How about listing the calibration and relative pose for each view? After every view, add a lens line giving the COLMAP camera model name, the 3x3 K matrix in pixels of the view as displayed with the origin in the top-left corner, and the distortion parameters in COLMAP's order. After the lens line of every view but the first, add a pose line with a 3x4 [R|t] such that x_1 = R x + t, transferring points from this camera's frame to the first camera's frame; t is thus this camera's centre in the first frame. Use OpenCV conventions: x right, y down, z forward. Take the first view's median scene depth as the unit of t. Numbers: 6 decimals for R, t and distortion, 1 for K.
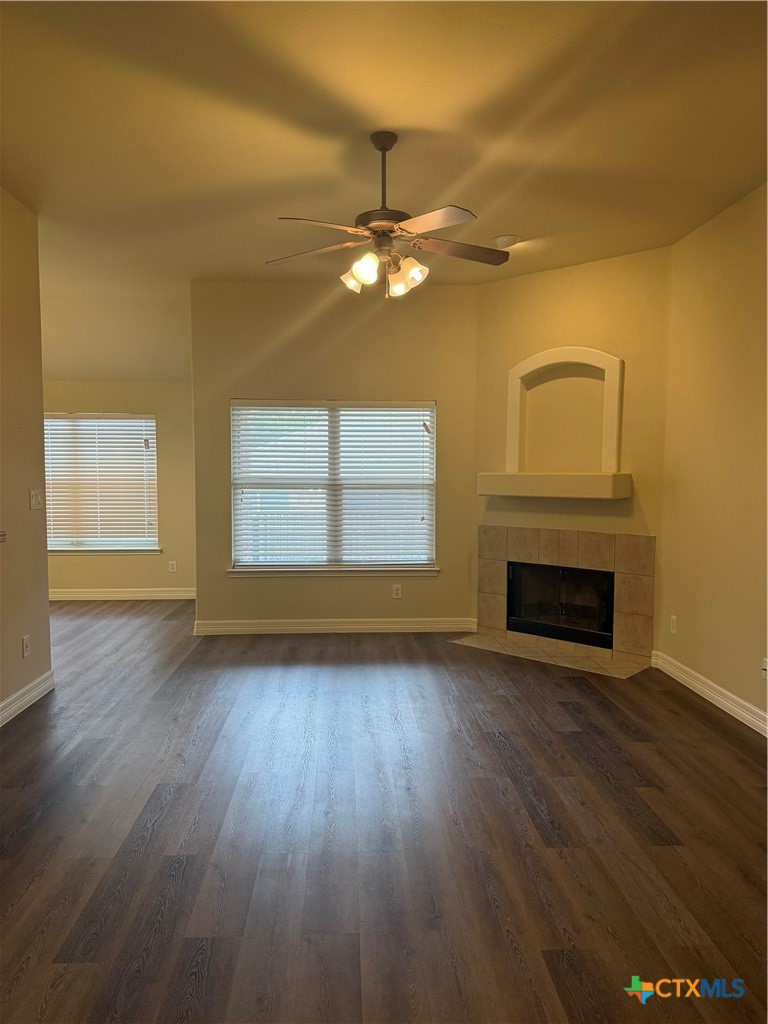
lens RADIAL K [[708.9, 0, 387.9], [0, 708.9, 502.8], [0, 0, 1]] dist [0.068656, -0.002068]
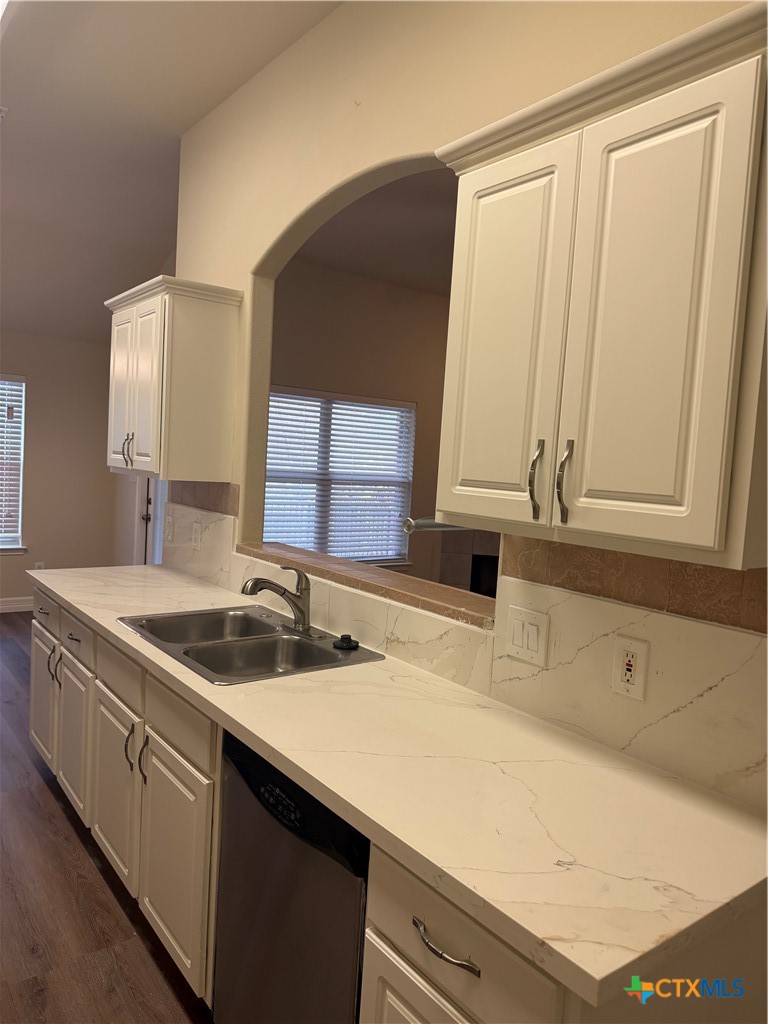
lens RADIAL K [[708.9, 0, 380.8], [0, 708.9, 514.3], [0, 0, 1]] dist [0.068656, -0.002068]
pose [[0.833120, 0.009041, 0.553018, -0.544079], [-0.029579, 0.999164, 0.028227, -0.007721], [-0.552300, -0.039874, 0.832691, 0.152022]]
